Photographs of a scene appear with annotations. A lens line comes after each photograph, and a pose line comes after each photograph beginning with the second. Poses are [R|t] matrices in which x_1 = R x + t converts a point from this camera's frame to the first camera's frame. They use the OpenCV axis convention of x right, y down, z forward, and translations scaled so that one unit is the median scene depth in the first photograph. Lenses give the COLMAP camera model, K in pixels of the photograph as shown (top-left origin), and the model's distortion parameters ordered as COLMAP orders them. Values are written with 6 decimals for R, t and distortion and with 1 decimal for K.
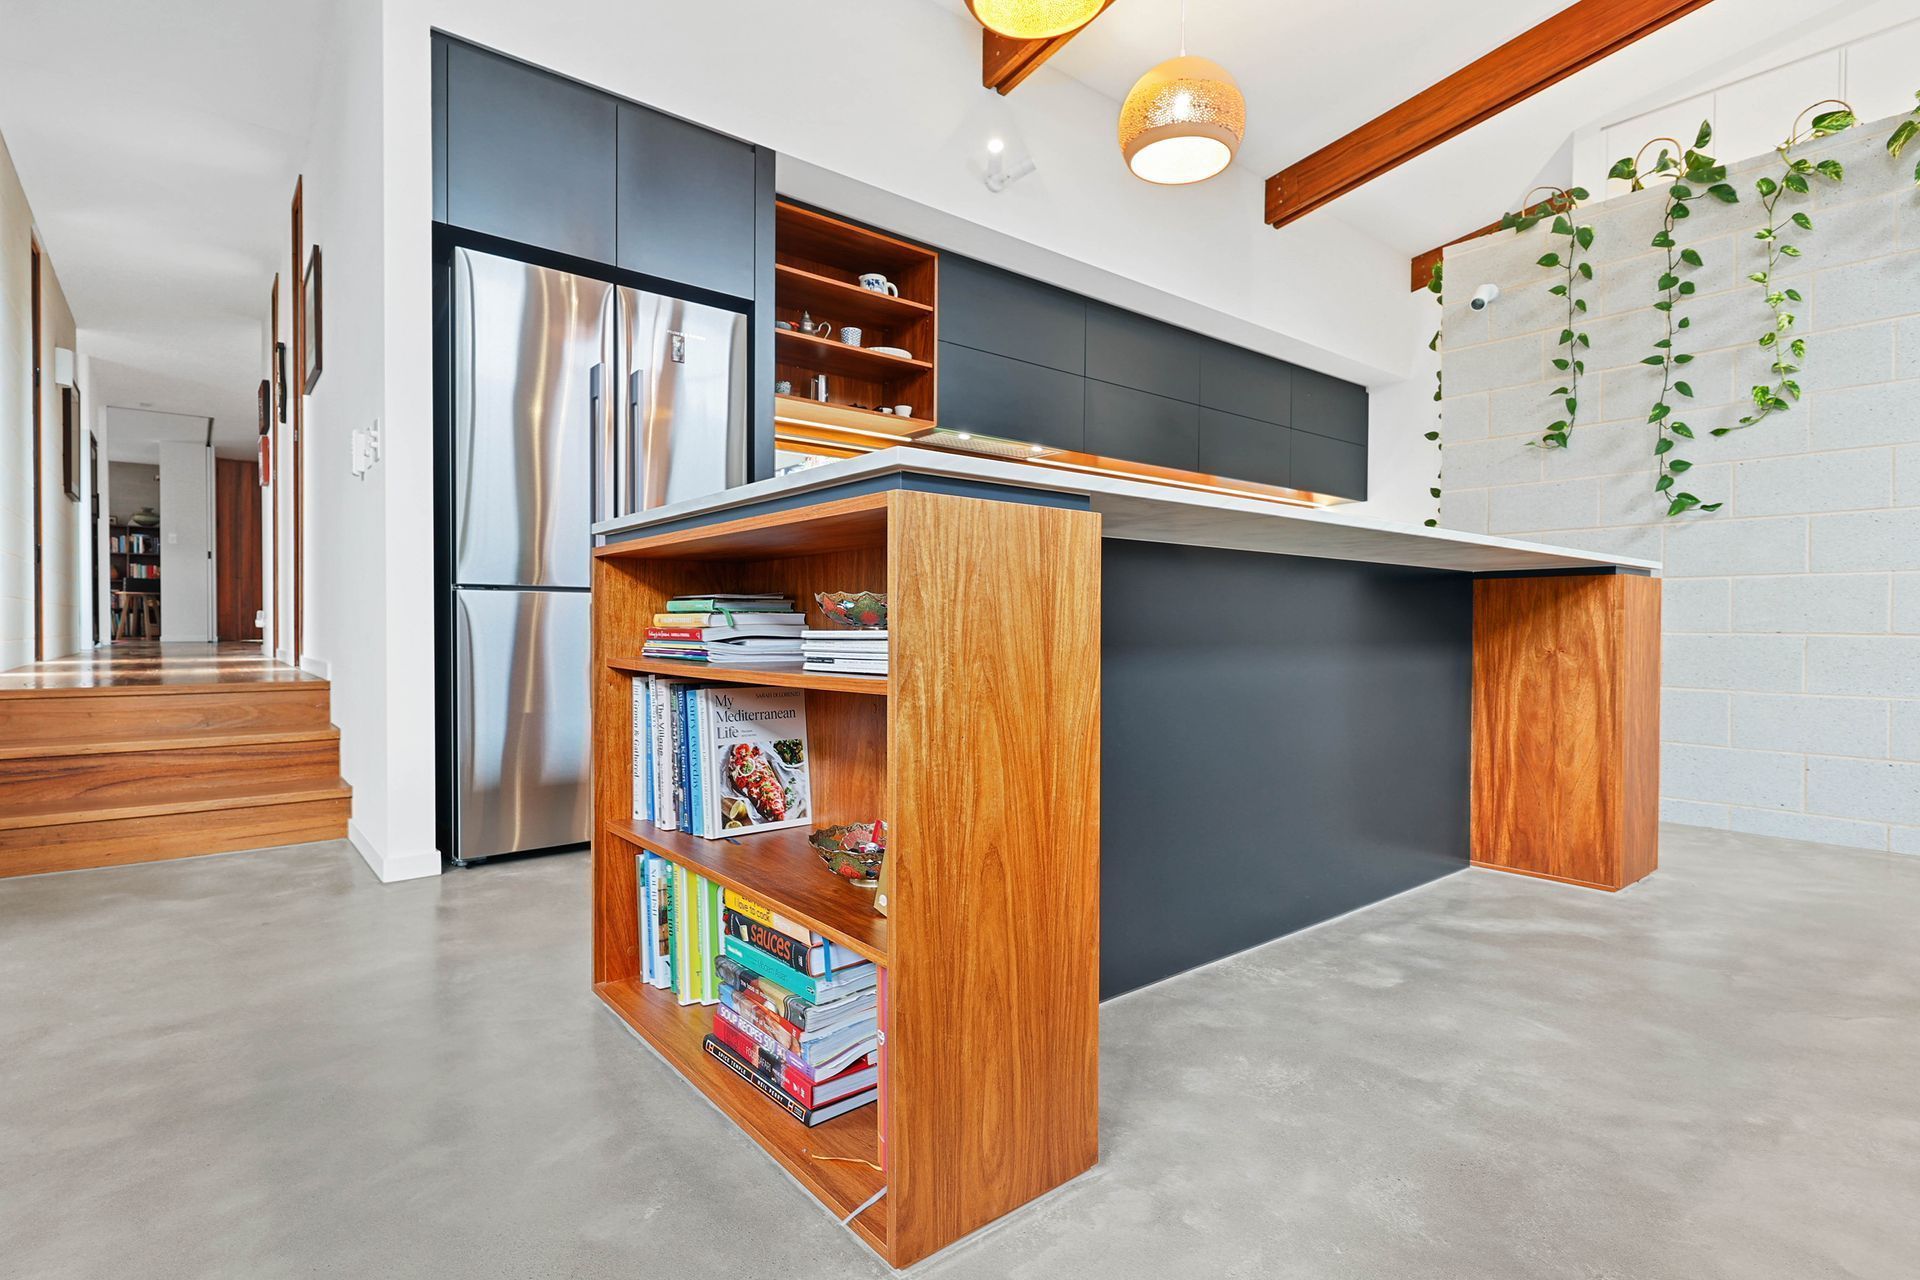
lens RADIAL K [[938.9, 0, 970.1], [0, 938.9, 644.6], [0, 0, 1]] dist [-0.000226, -0.000217]
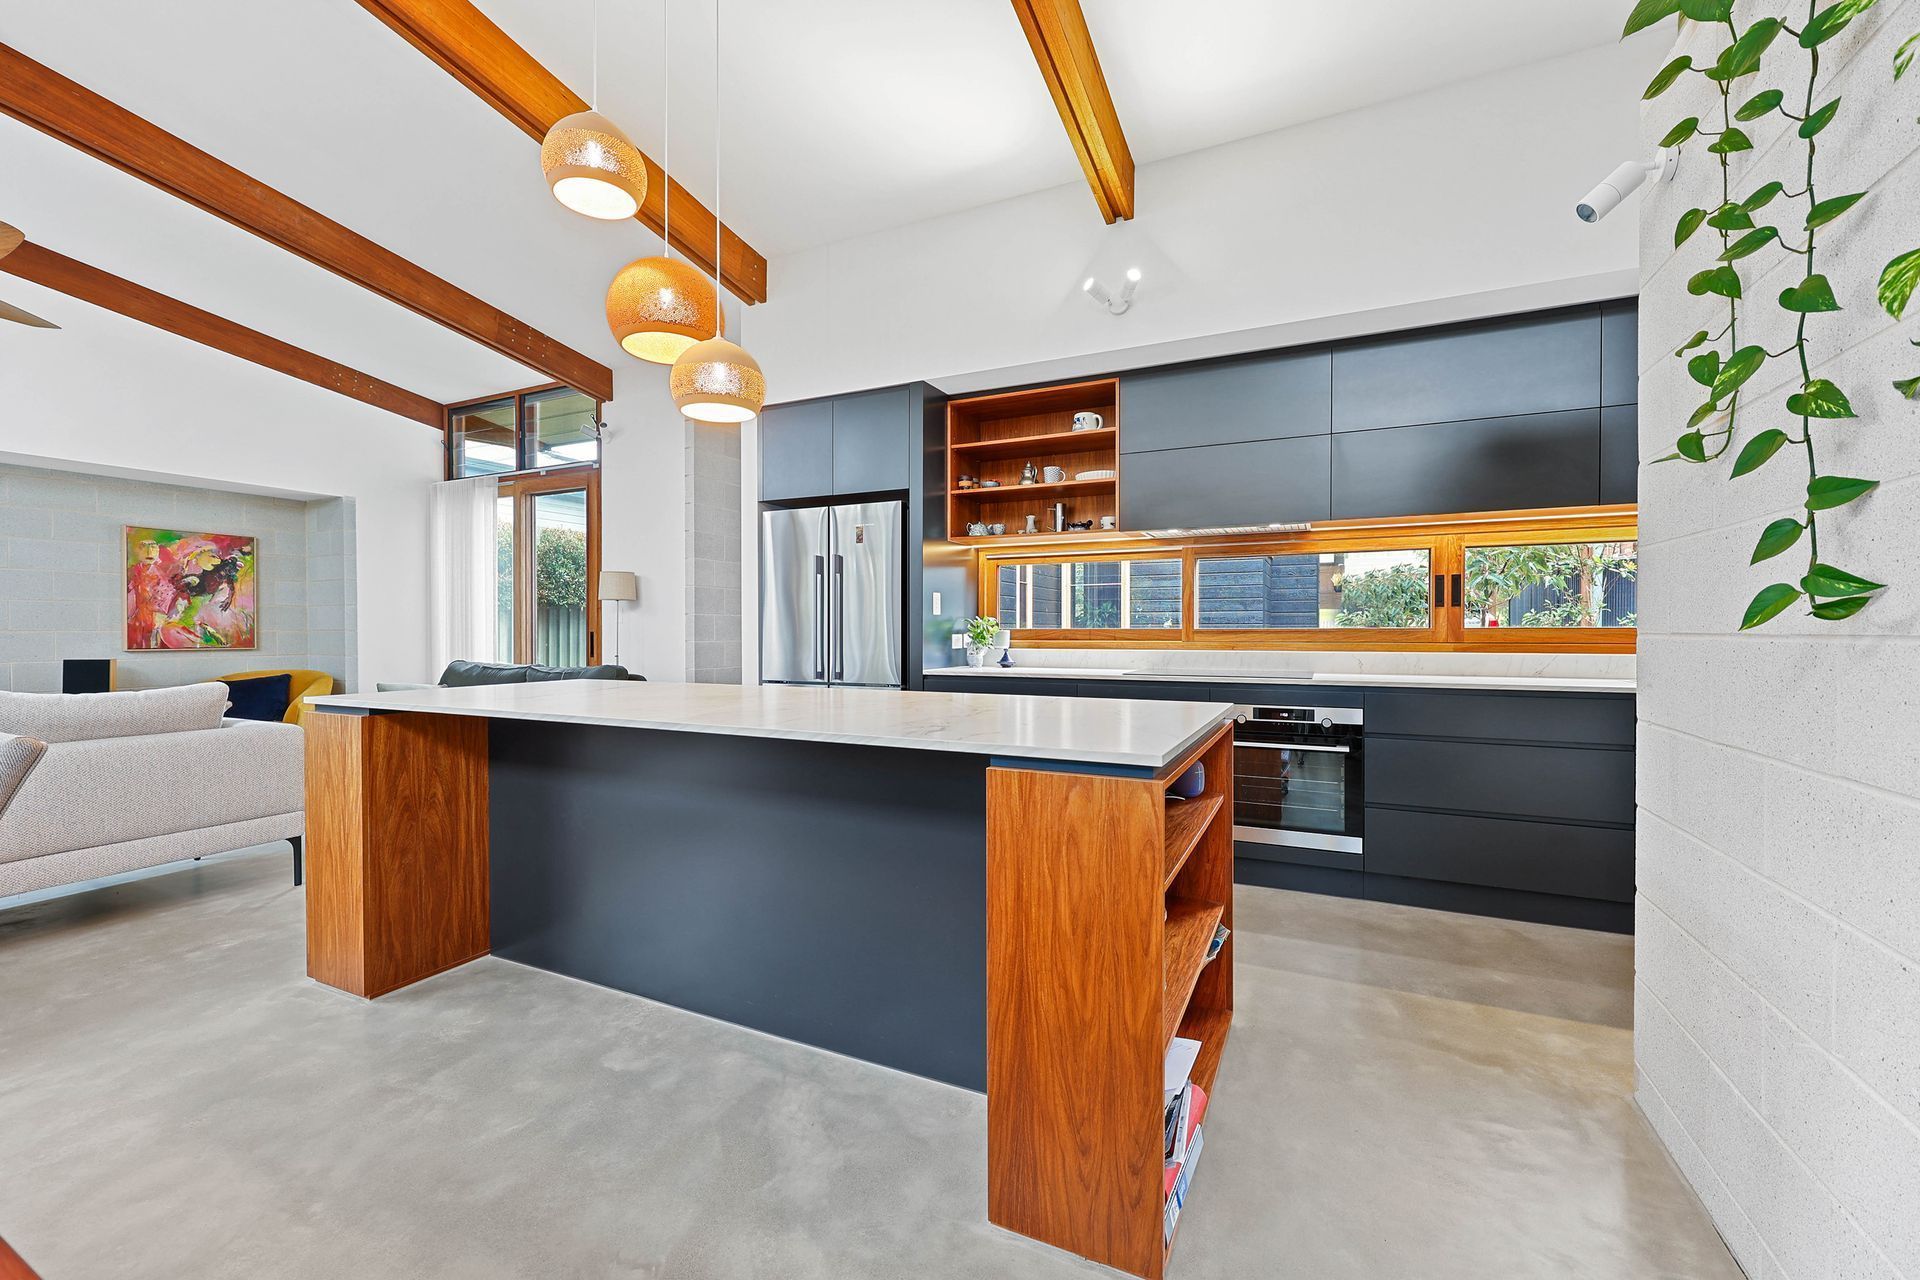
lens RADIAL K [[776.2, 0, 963.7], [0, 776.2, 638.7], [0, 0, 1]] dist [-0.000030, -0.000553]
pose [[0.421472, 0.005756, -0.906823, 0.961373], [-0.014802, 0.999890, -0.000533, -0.135186], [0.906720, 0.013647, 0.421511, 0.589034]]
